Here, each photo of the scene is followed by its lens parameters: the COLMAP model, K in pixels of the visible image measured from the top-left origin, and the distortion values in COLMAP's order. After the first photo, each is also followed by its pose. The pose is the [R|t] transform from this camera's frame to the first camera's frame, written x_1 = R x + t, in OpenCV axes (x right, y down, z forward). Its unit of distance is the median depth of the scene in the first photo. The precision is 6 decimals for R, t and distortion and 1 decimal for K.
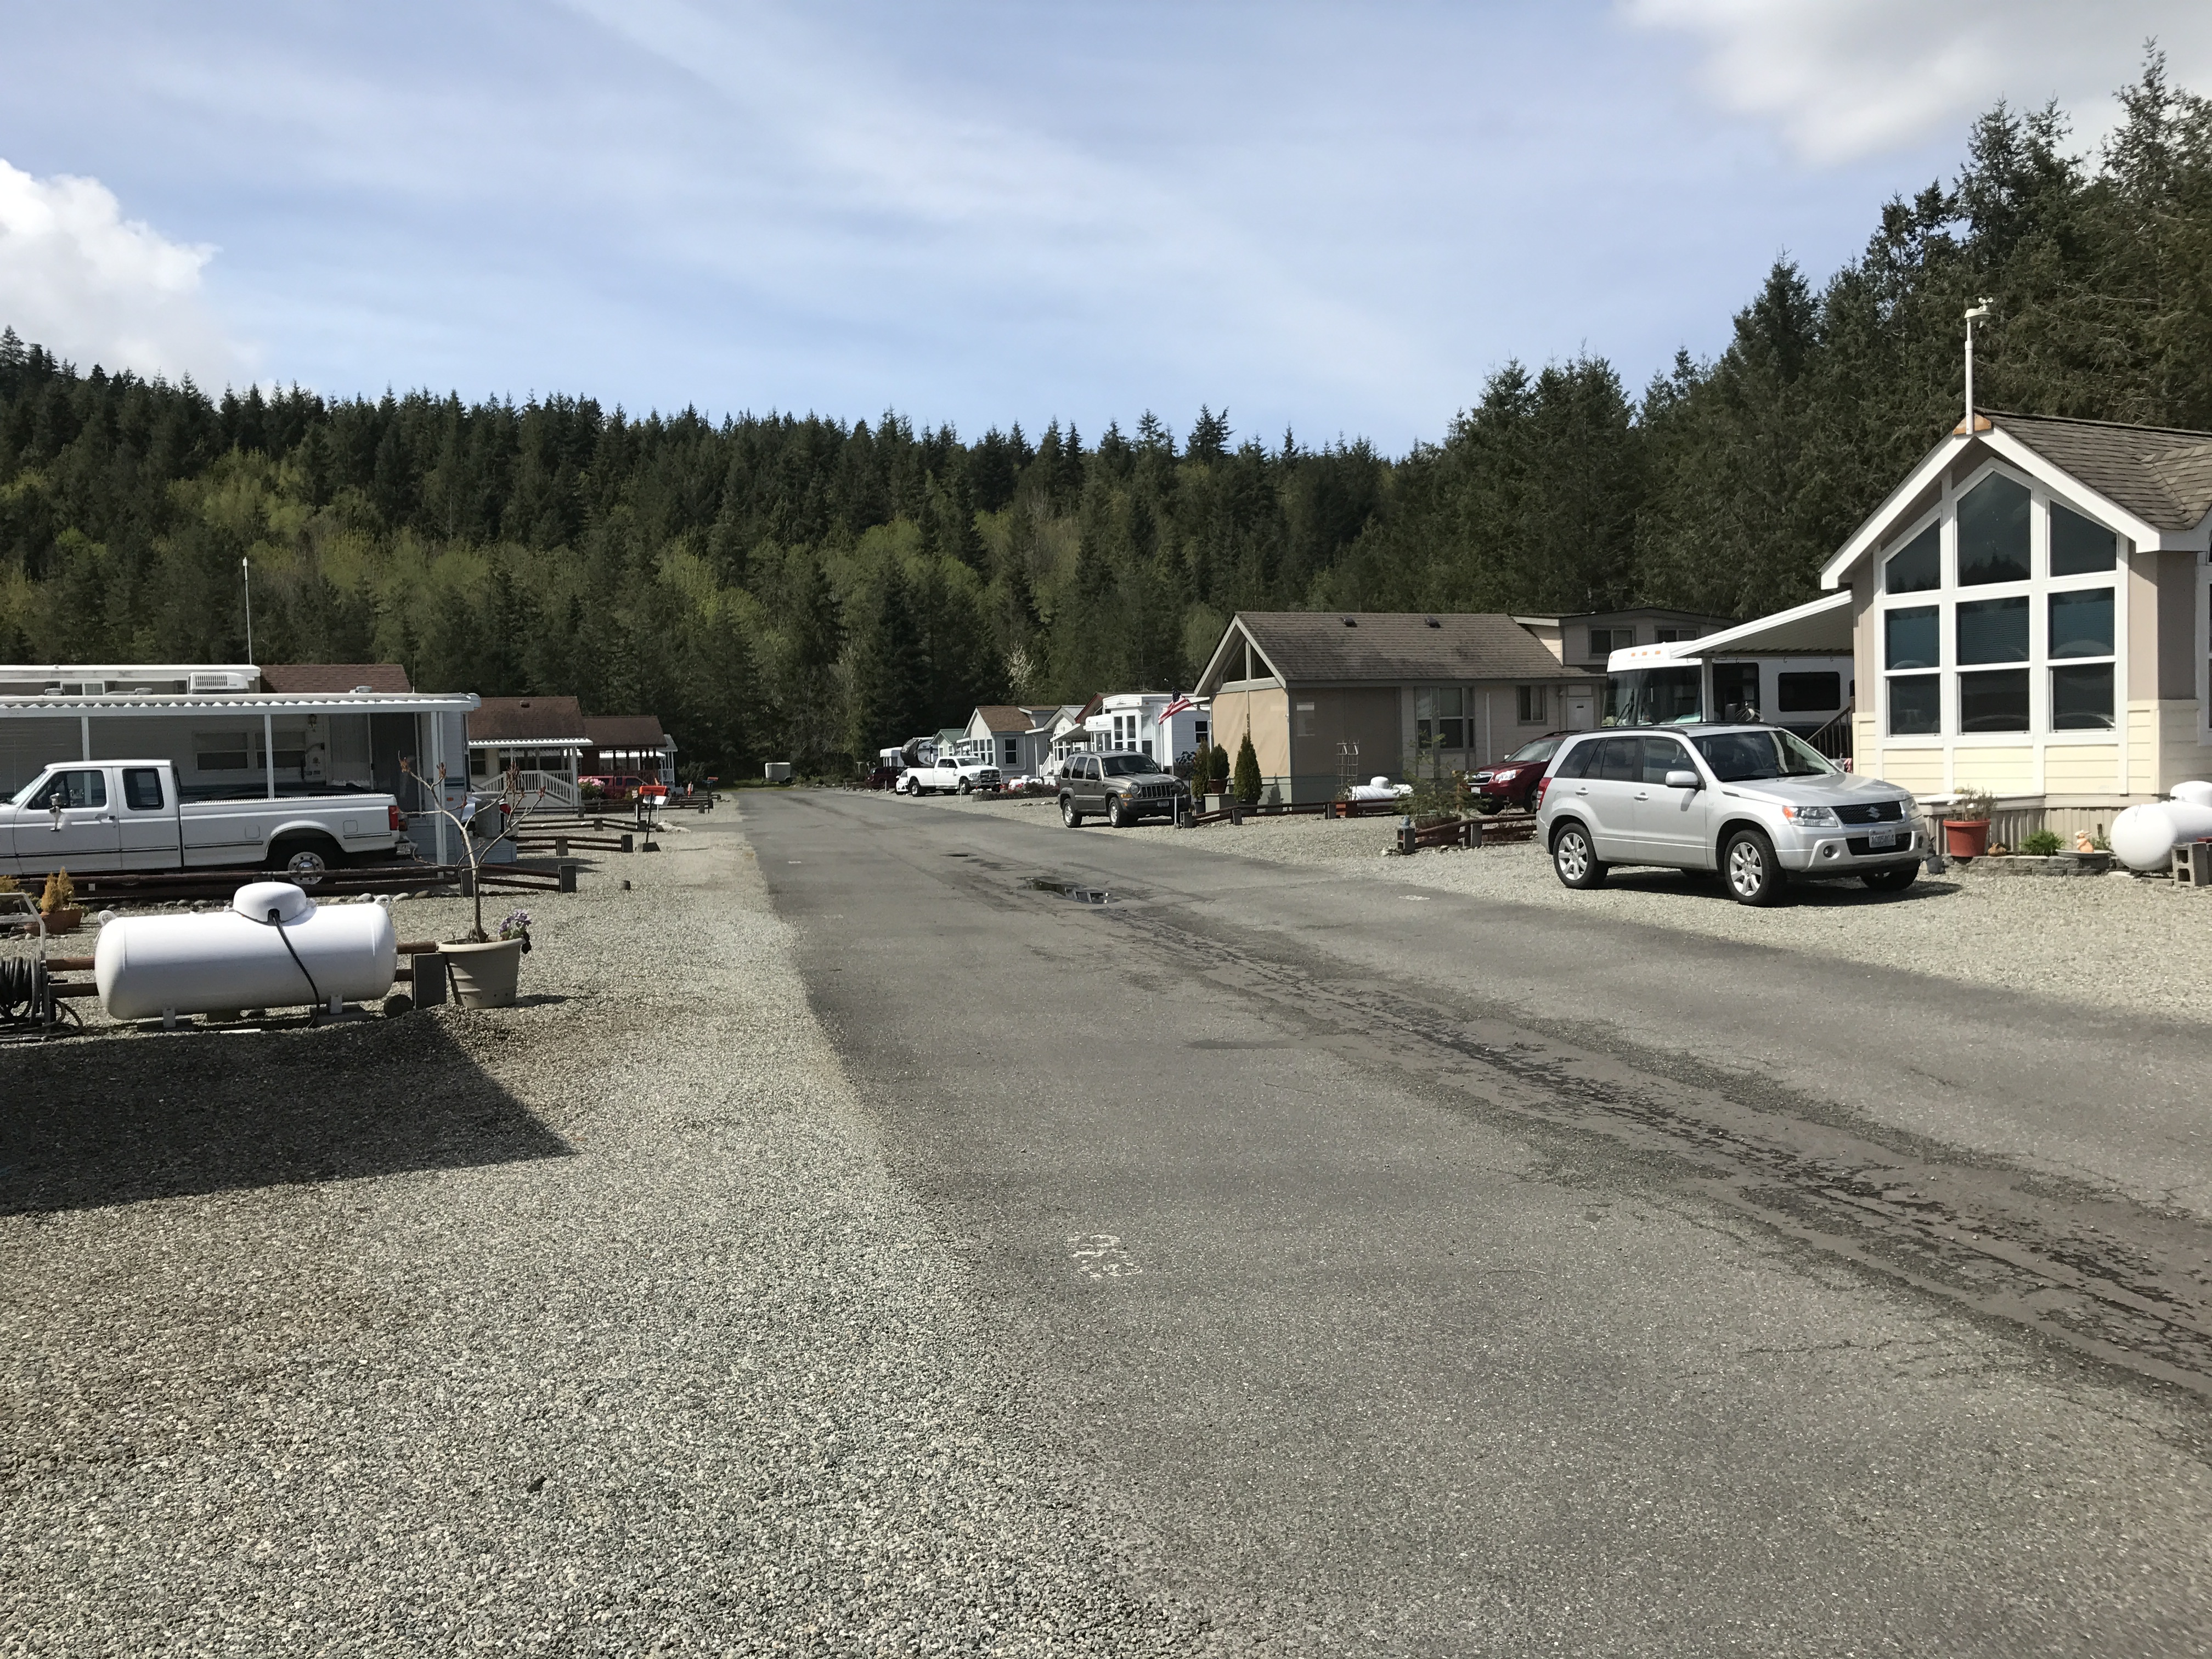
lens RADIAL K [[1871.9, 0, 1105.5], [0, 1871.9, 793.2], [0, 0, 1]] dist [0.021387, 0.017219]
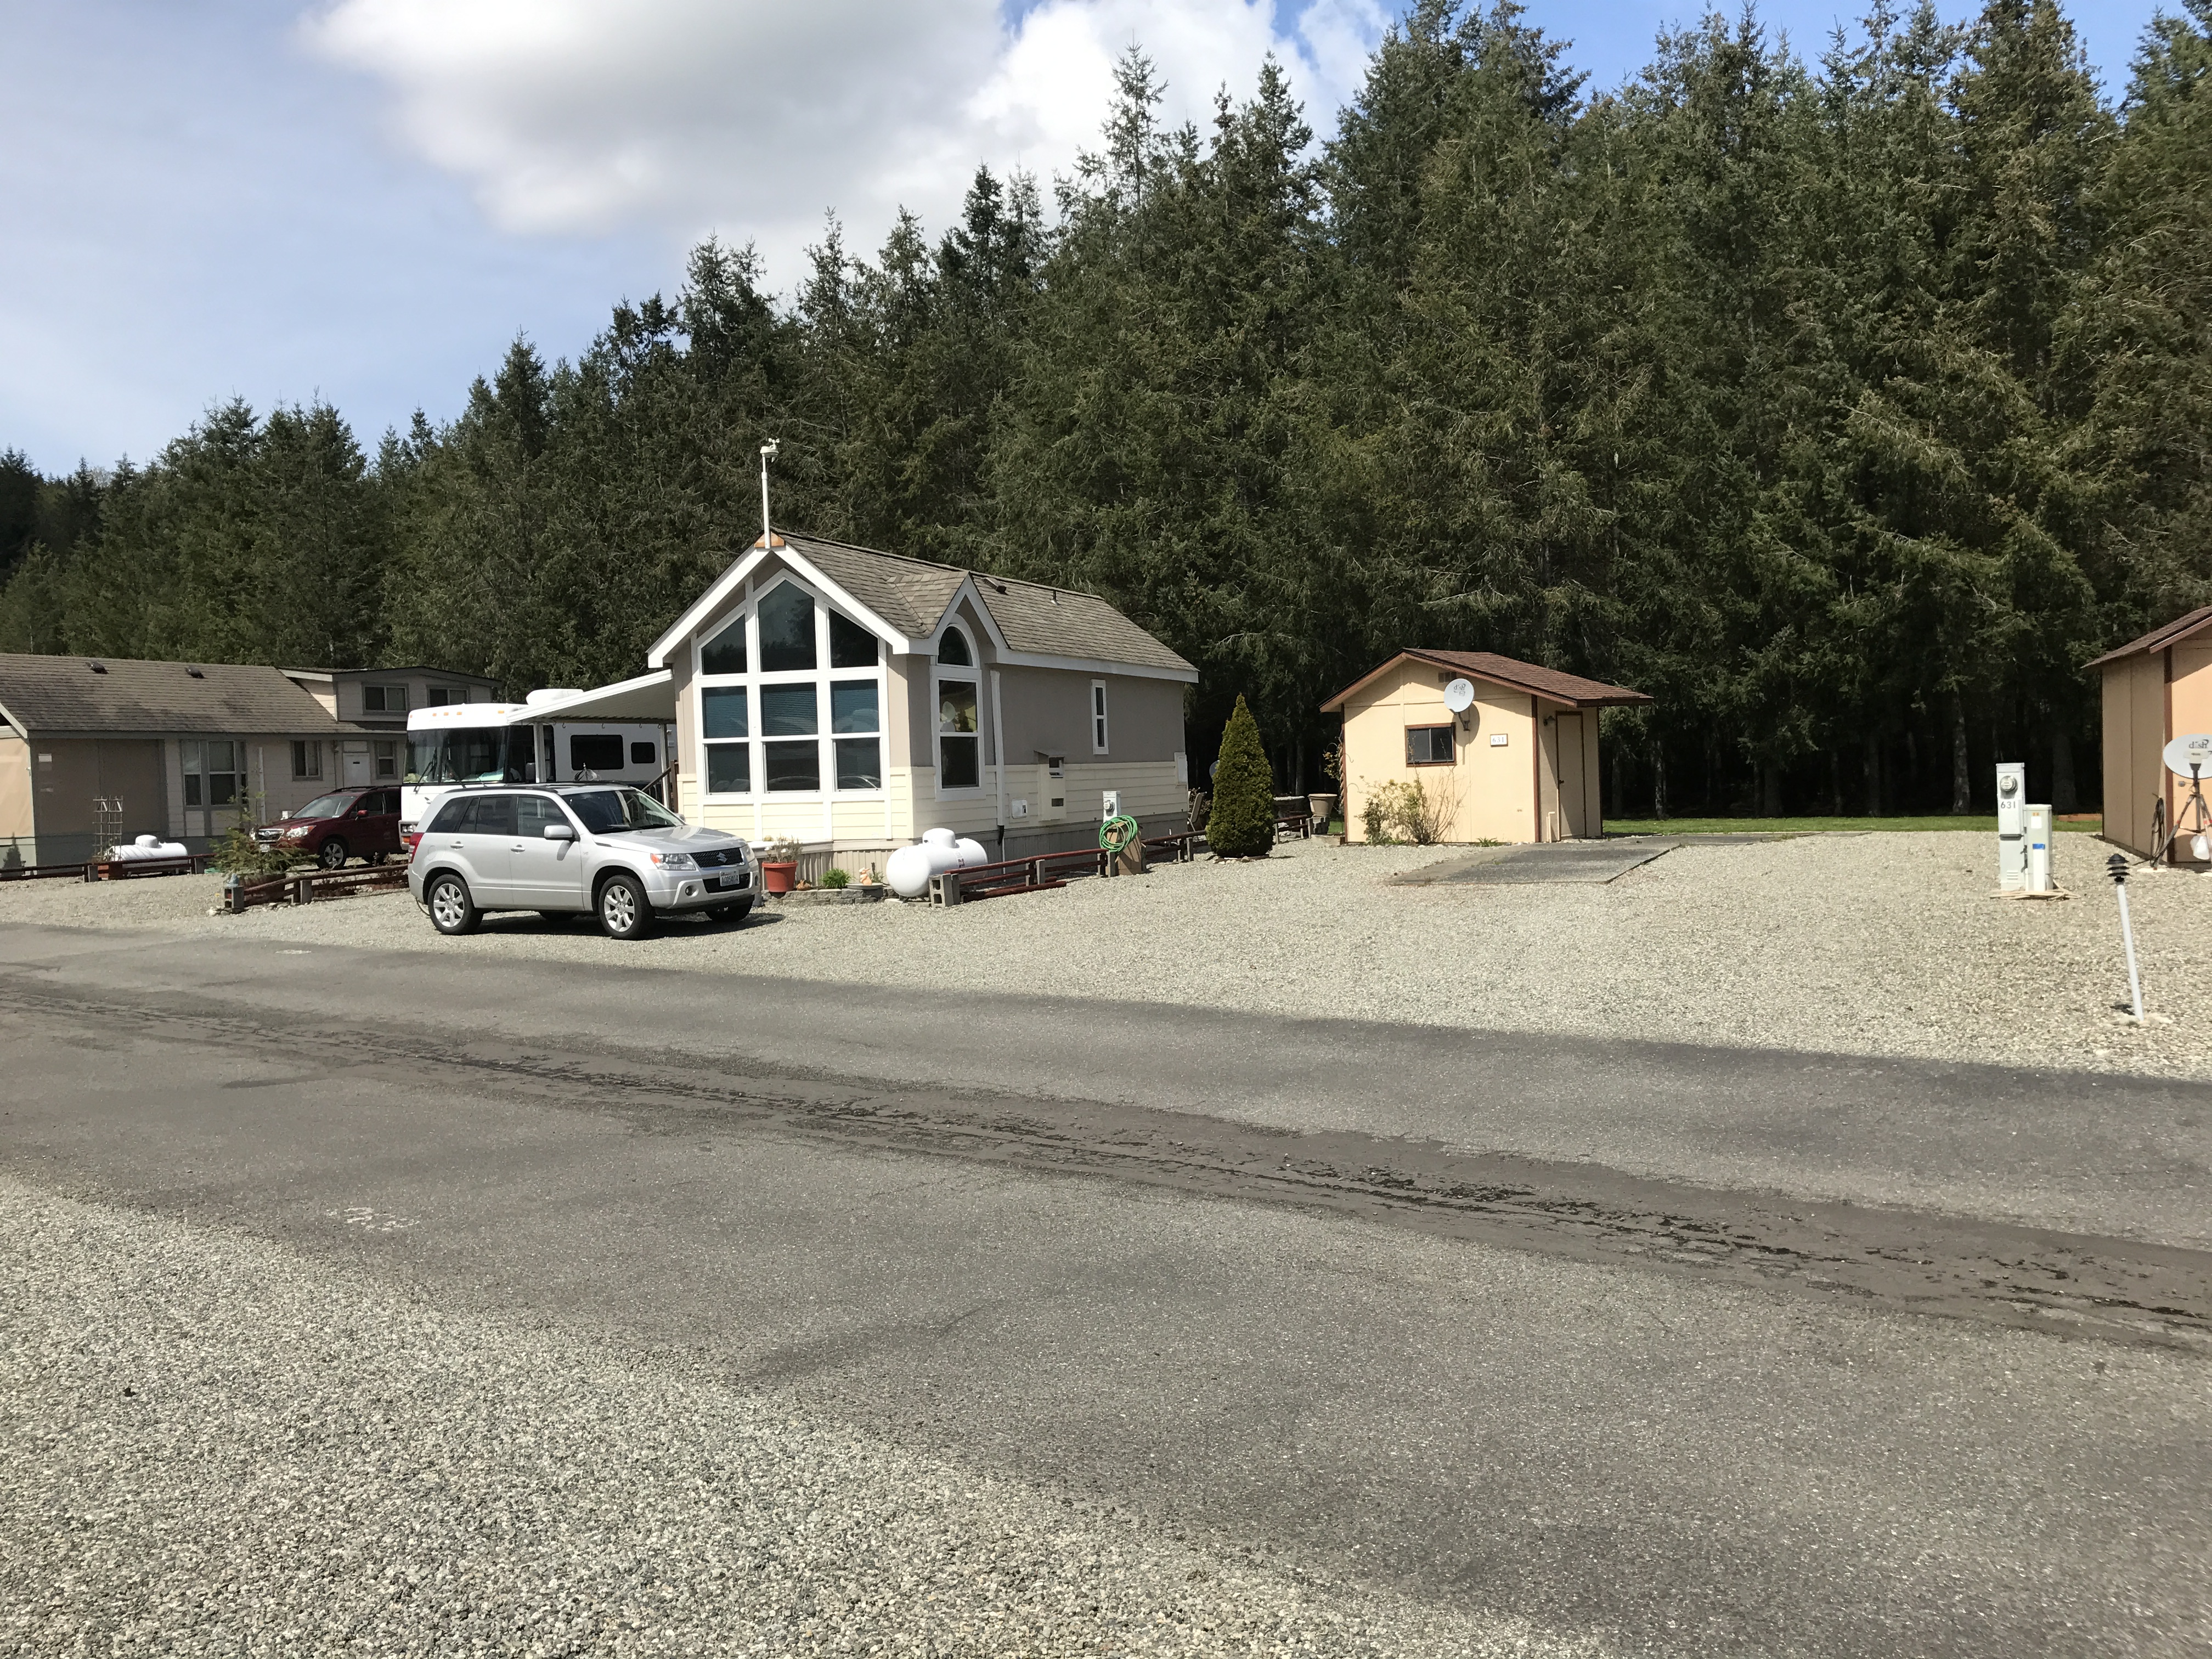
lens RADIAL K [[1871.9, 0, 1105.5], [0, 1871.9, 793.2], [0, 0, 1]] dist [0.021387, 0.017219]
pose [[0.787489, -0.001819, 0.616327, -0.112800], [0.019356, 0.999575, -0.021782, -0.000084], [-0.616025, 0.029083, 0.787189, -0.086640]]
